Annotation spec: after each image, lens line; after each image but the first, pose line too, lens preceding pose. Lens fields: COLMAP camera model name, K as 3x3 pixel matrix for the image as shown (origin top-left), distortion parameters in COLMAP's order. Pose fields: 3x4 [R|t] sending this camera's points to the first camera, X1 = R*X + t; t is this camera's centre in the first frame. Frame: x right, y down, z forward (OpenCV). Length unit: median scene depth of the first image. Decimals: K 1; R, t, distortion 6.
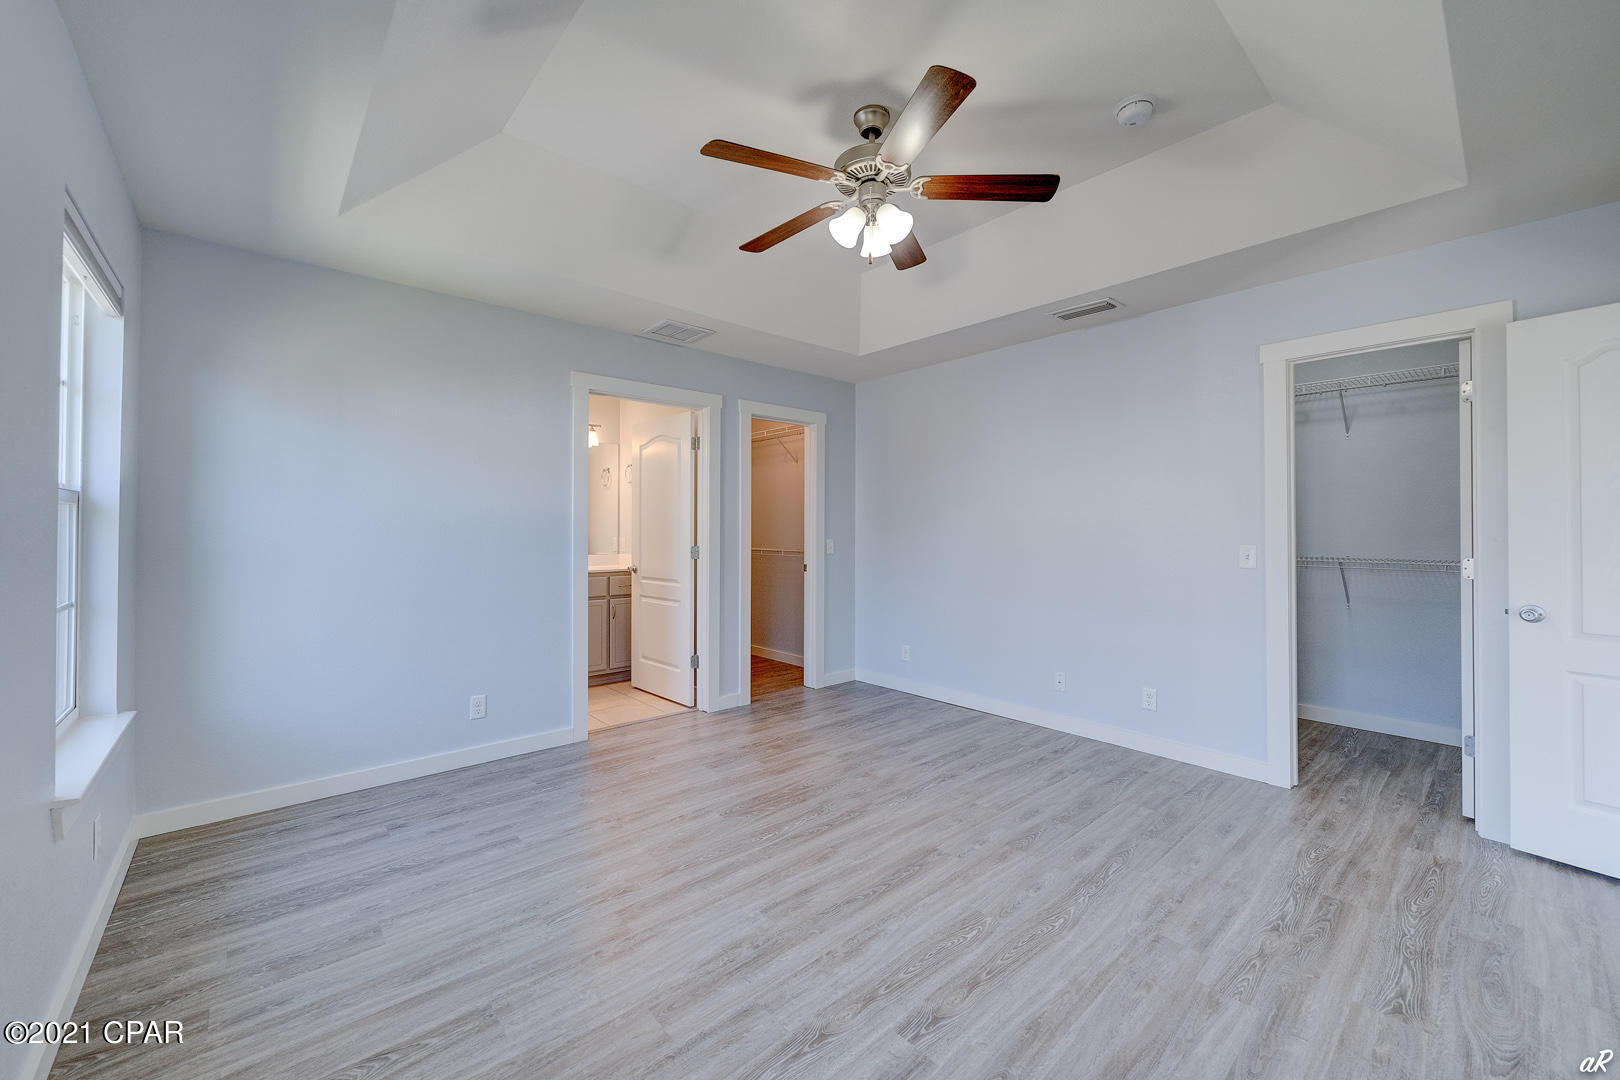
lens RADIAL K [[627.3, 0, 801.7], [0, 627.3, 538.3], [0, 0, 1]] dist [-0.000831, -0.000188]
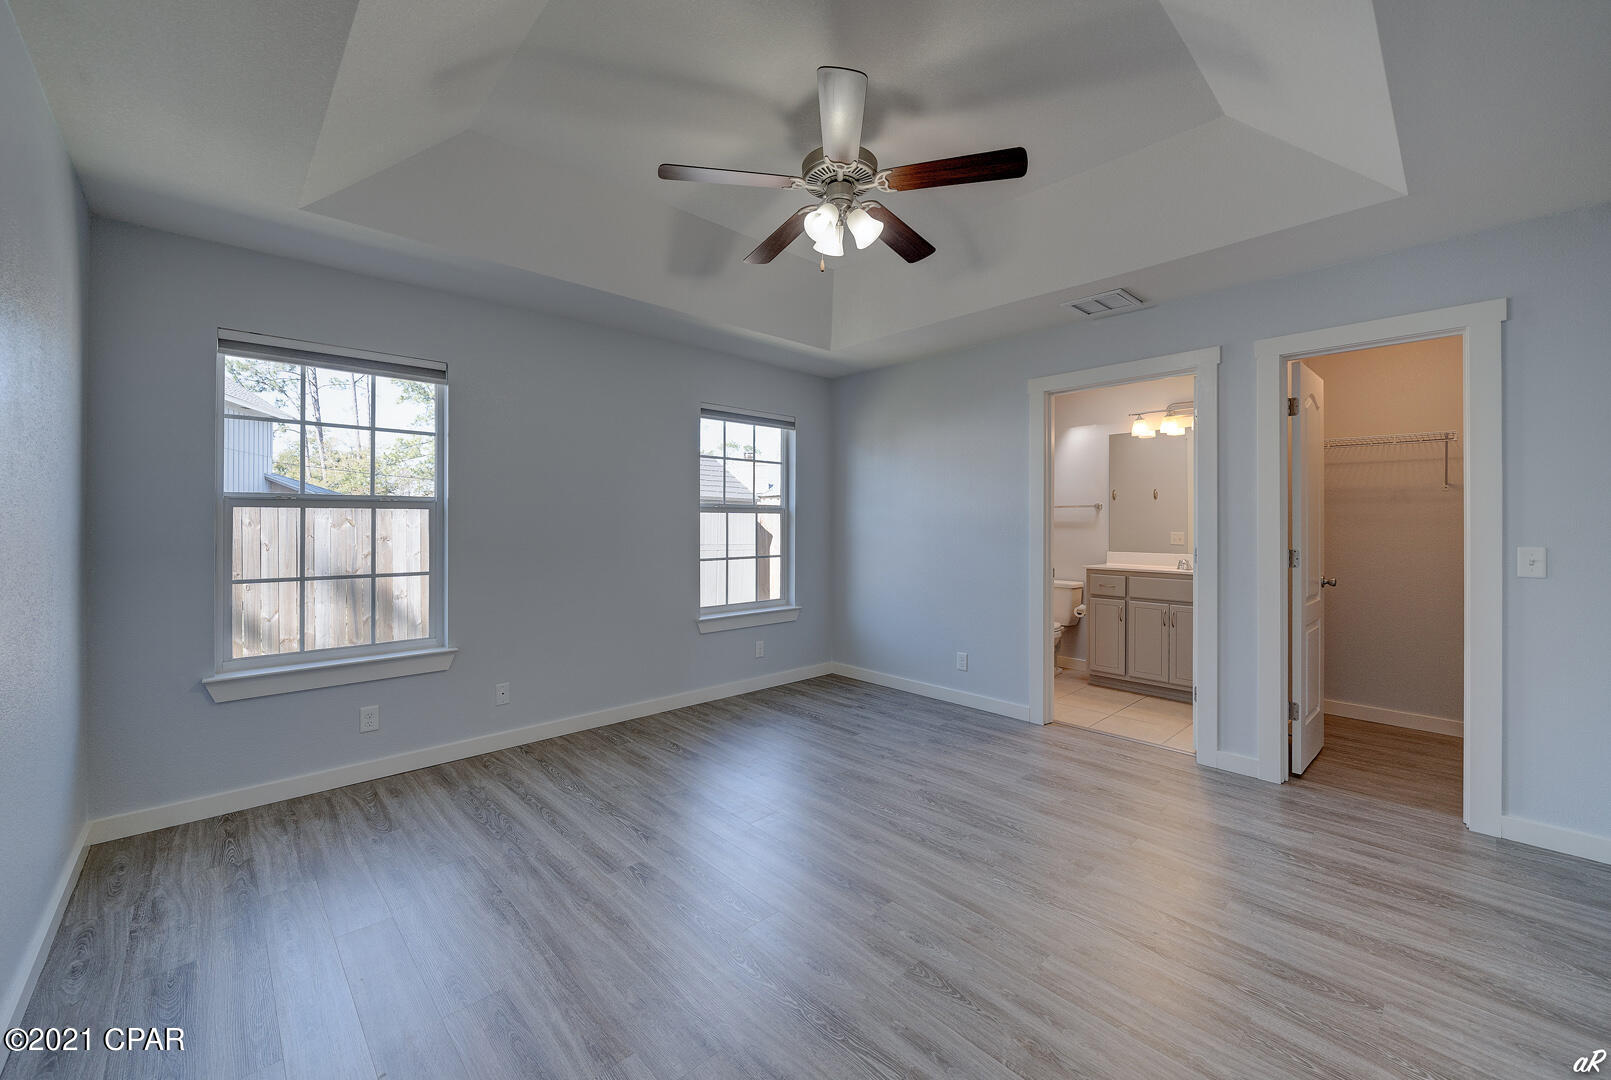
lens RADIAL K [[617.1, 0, 795.6], [0, 617.1, 537.0], [0, 0, 1]] dist [-0.001444, 0.000039]
pose [[0.040020, 0.020807, -0.998982, 0.811156], [-0.016964, 0.999653, 0.020141, -0.010052], [0.999055, 0.016140, 0.040359, 0.652388]]
